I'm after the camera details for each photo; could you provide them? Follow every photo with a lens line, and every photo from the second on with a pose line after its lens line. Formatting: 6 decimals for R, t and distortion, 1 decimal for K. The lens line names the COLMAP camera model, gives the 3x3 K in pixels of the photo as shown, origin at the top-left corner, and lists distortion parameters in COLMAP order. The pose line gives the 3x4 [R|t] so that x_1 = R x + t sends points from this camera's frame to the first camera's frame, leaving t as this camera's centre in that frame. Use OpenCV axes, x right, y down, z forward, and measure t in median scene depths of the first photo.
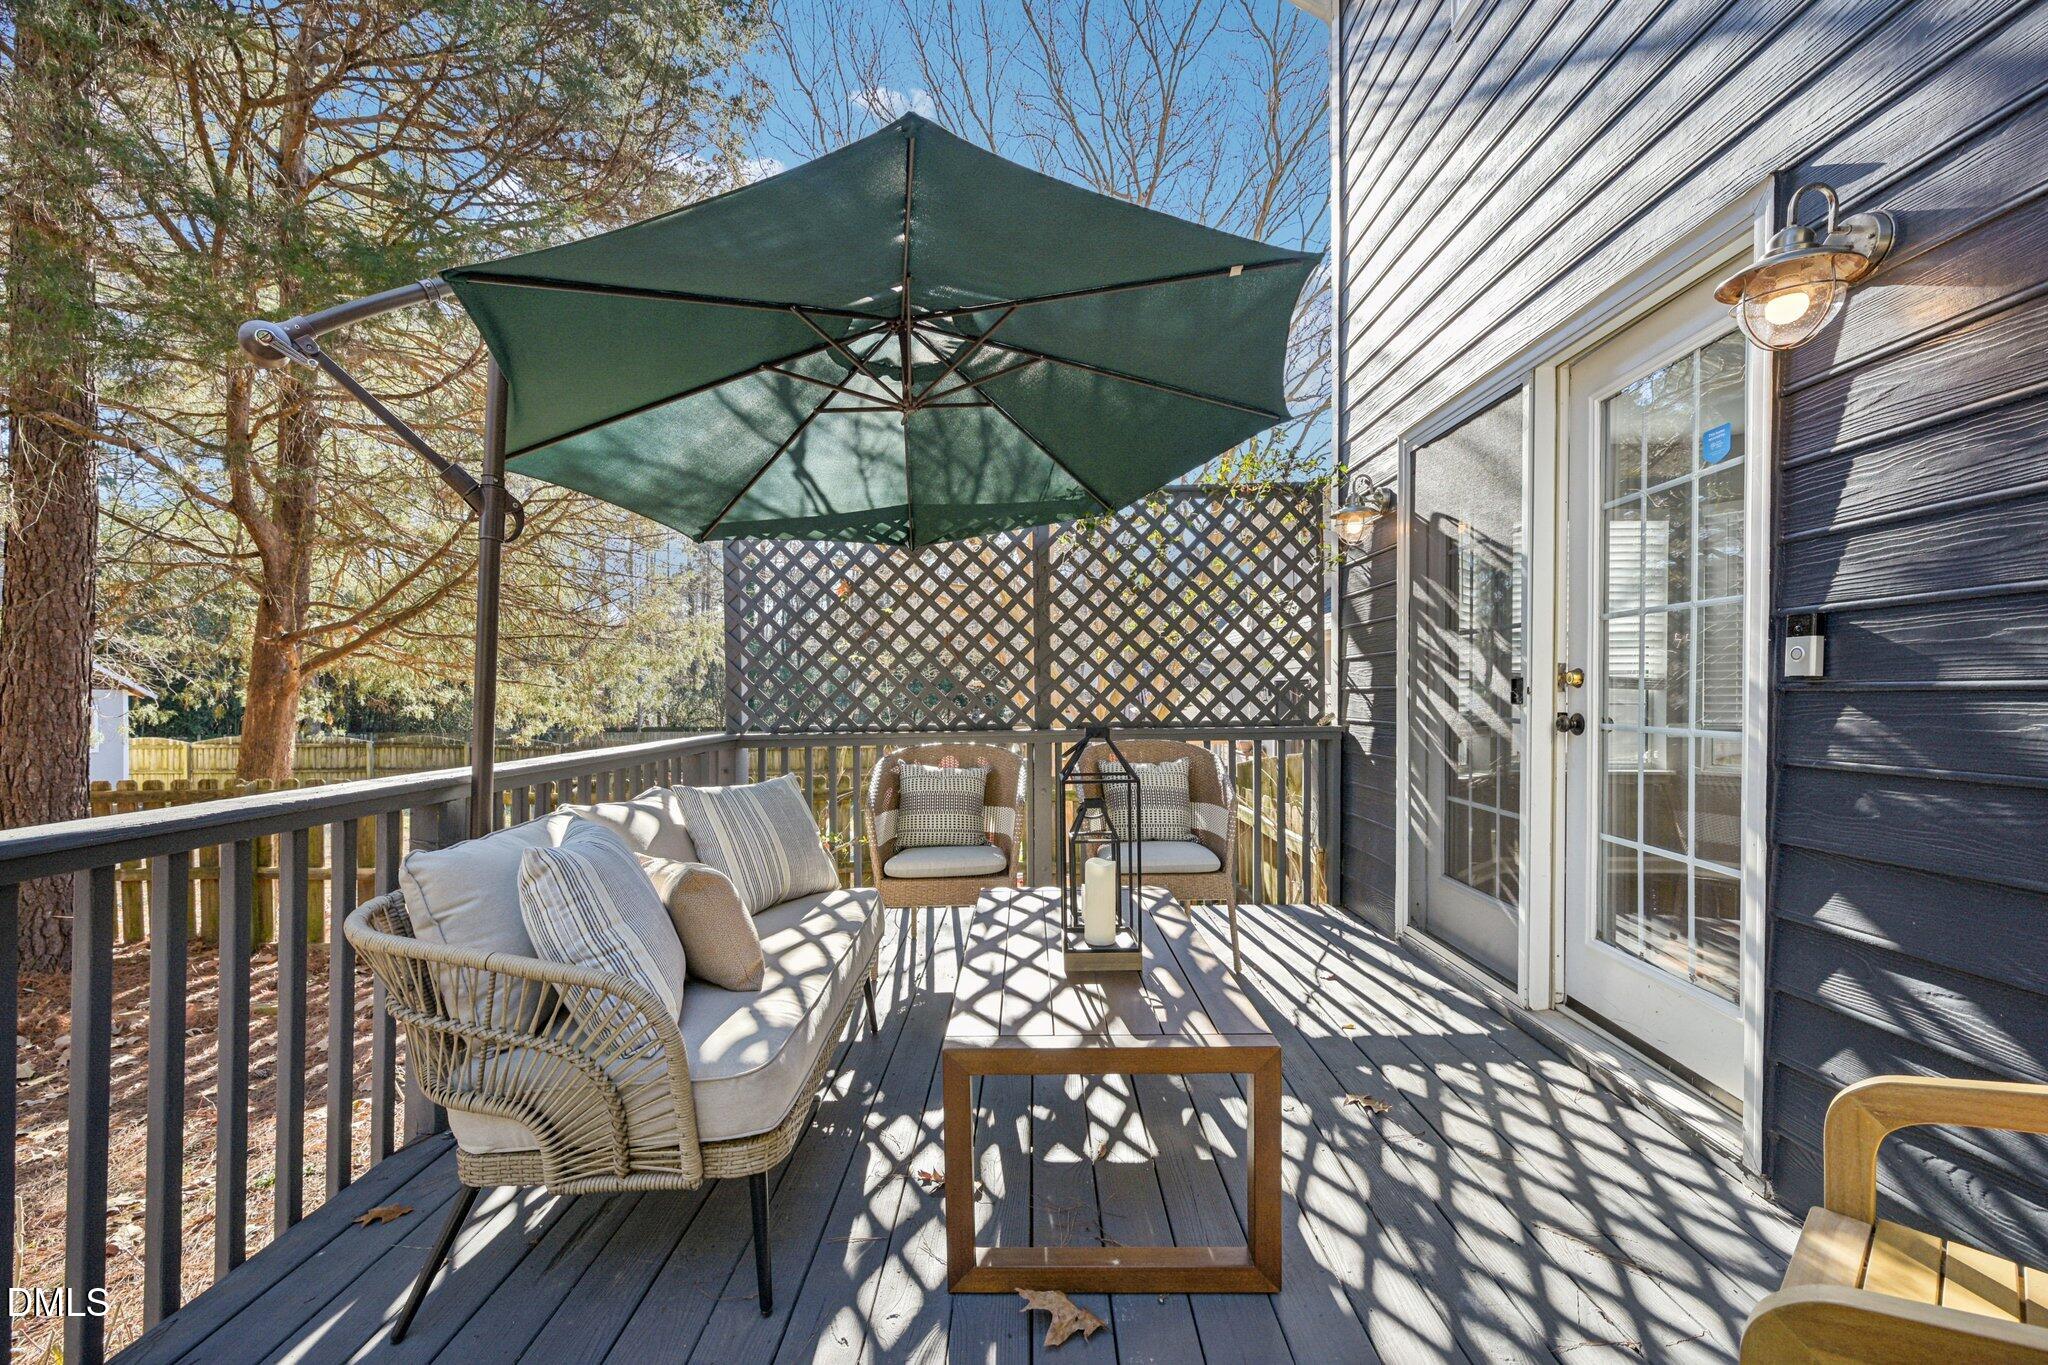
lens RADIAL K [[811.1, 0, 1027.2], [0, 811.1, 681.7], [0, 0, 1]] dist [0.007932, -0.001403]
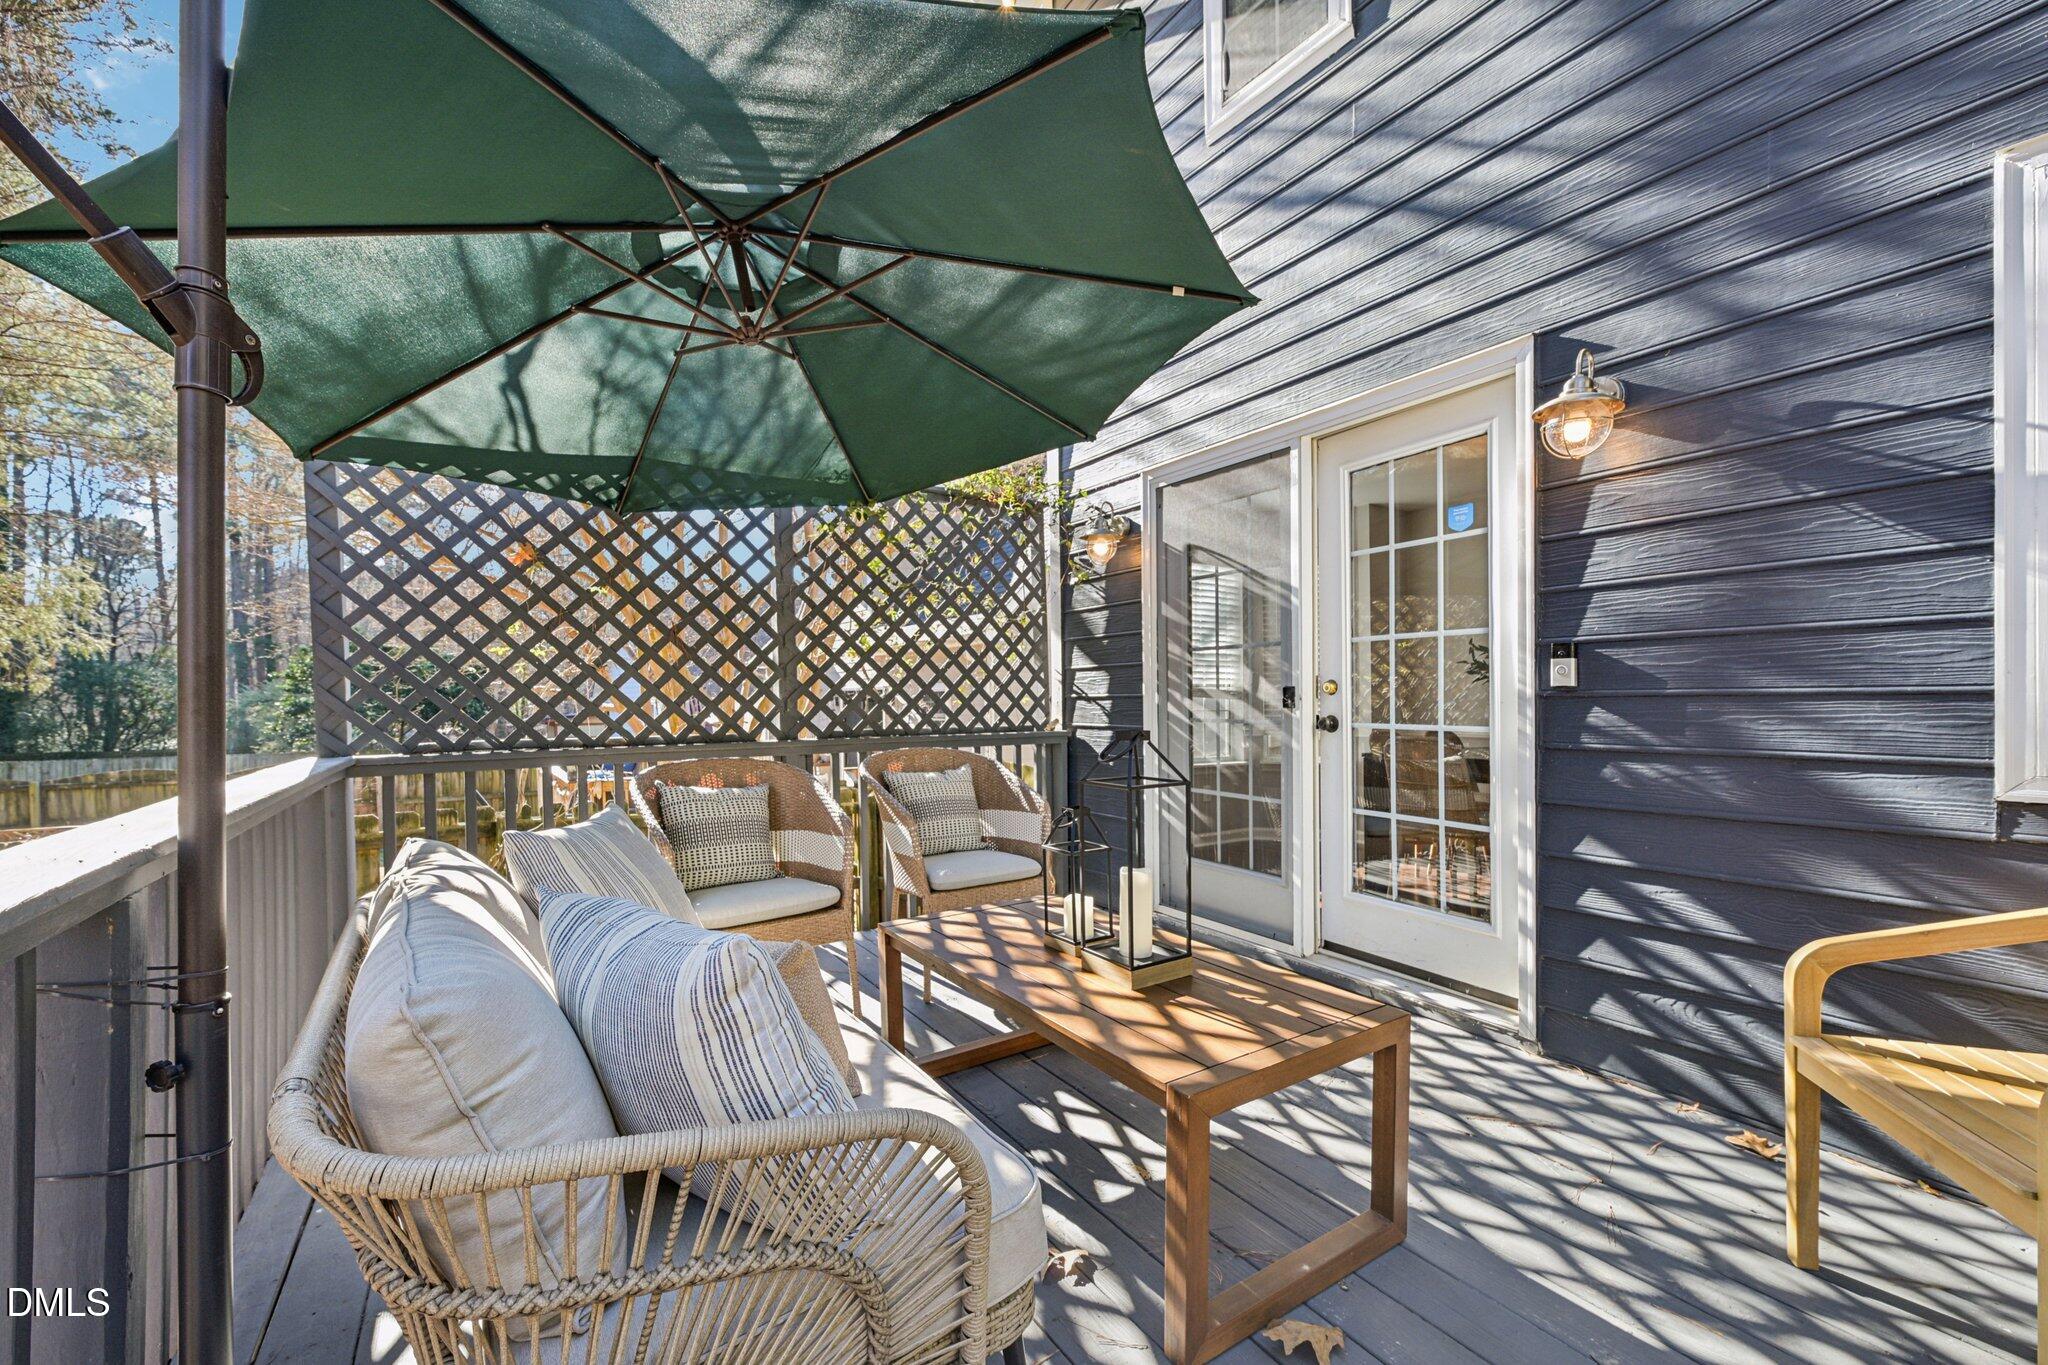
lens RADIAL K [[811.1, 0, 1022.2], [0, 811.1, 693.3], [0, 0, 1]] dist [0.007932, -0.001403]
pose [[0.834367, 0.012364, 0.551071, -0.342481], [-0.012225, 0.999918, -0.003925, 0.012015], [-0.551074, -0.003462, 0.834449, 0.173382]]
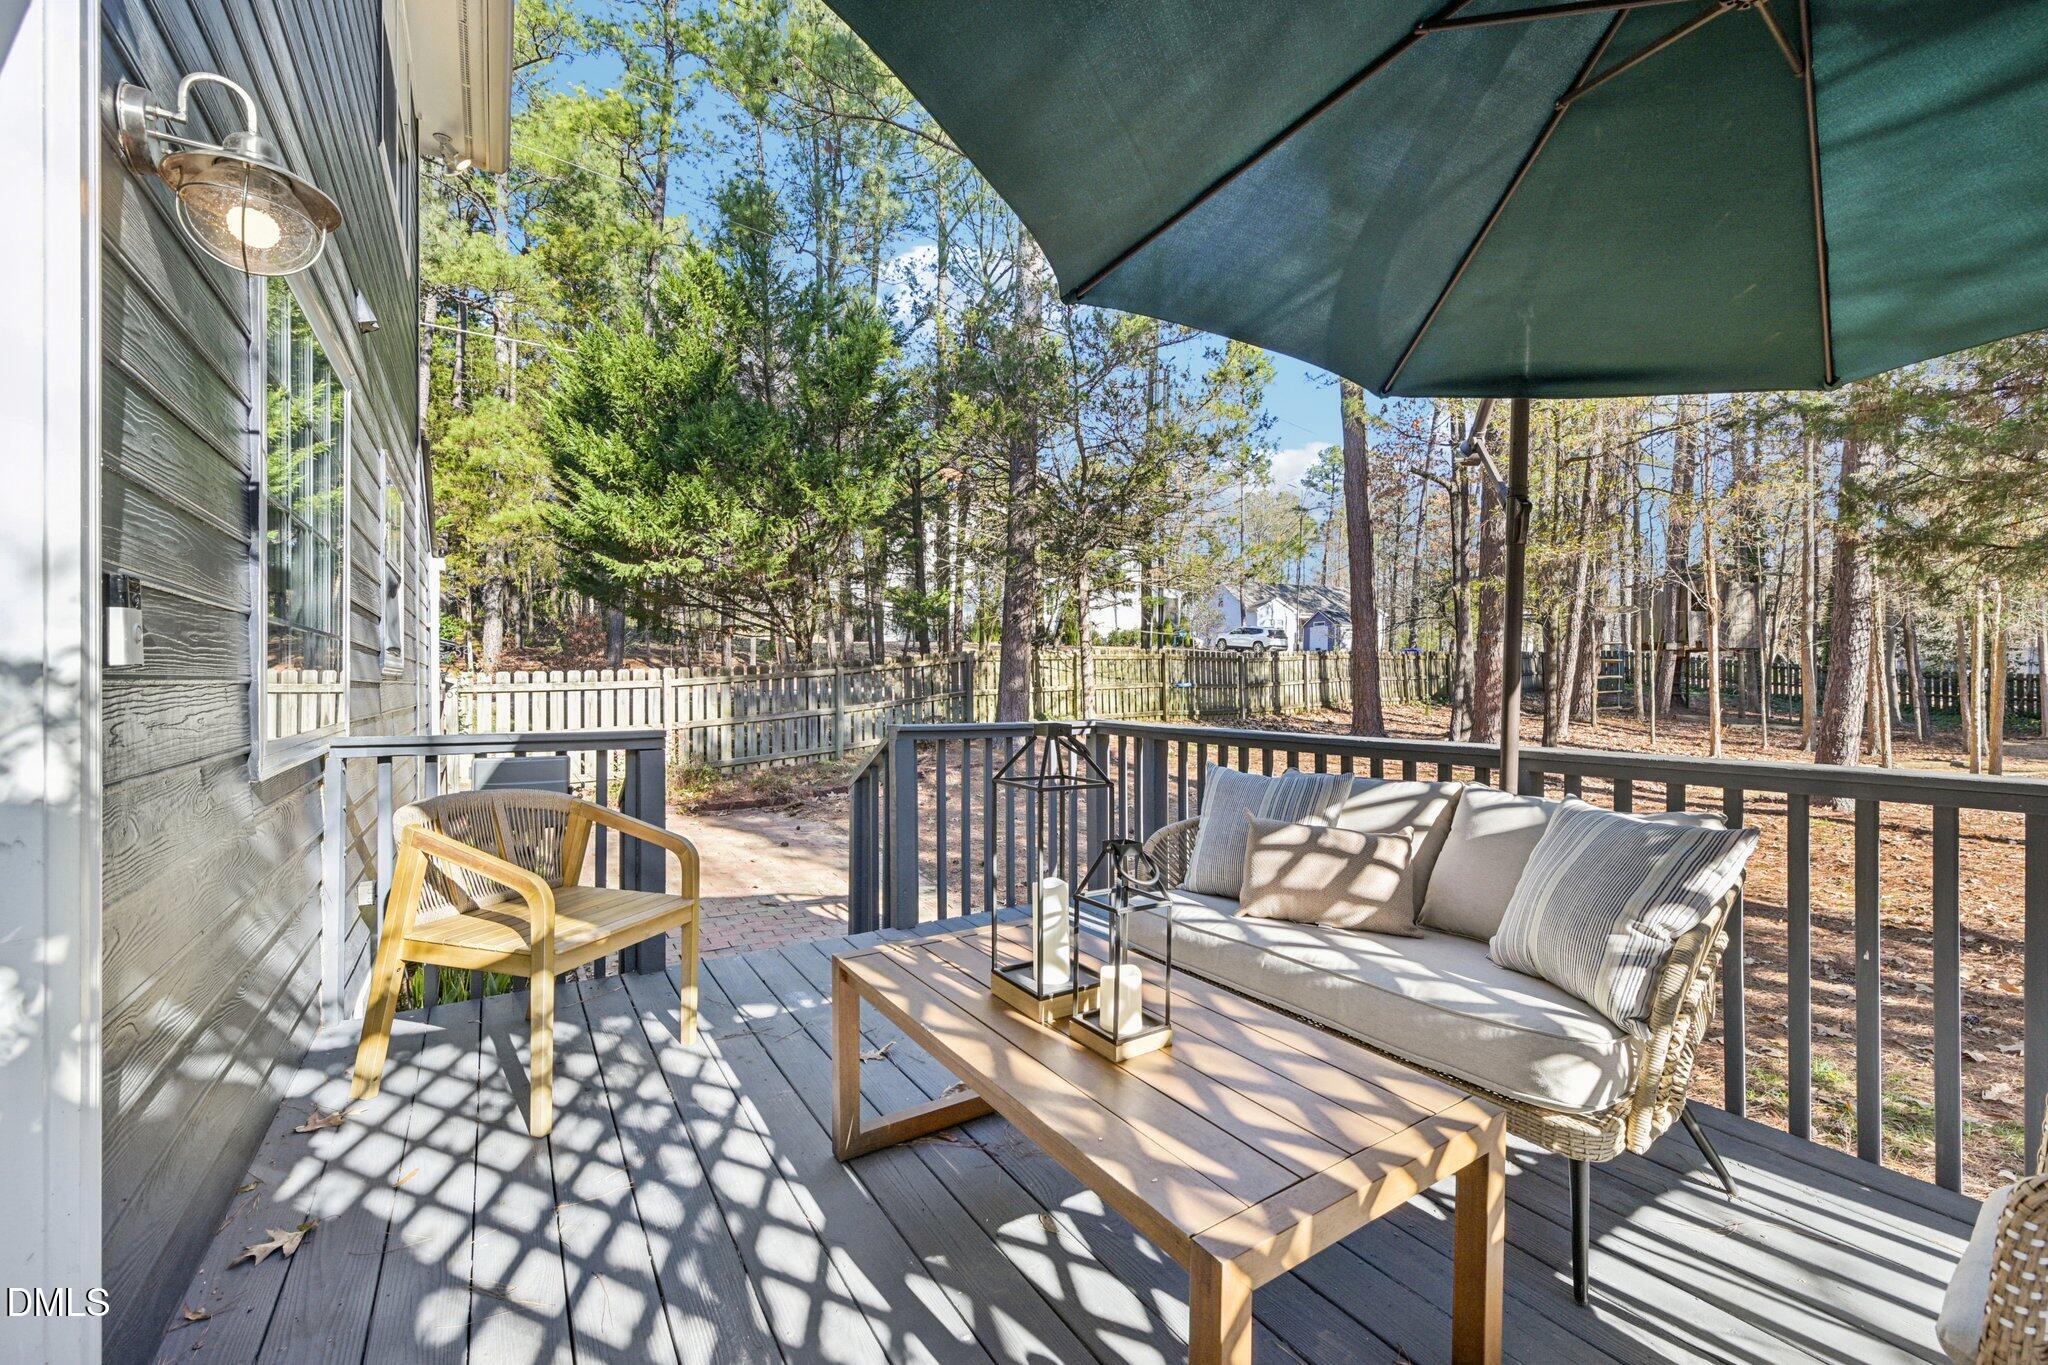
lens RADIAL K [[811.1, 0, 1002.0], [0, 811.1, 677.7], [0, 0, 1]] dist [0.007932, -0.001403]
pose [[-0.851060, 0.011393, -0.524945, 0.354869], [0.016487, 0.999851, -0.005031, 0.007331], [0.524810, -0.012936, -0.851121, 1.048914]]
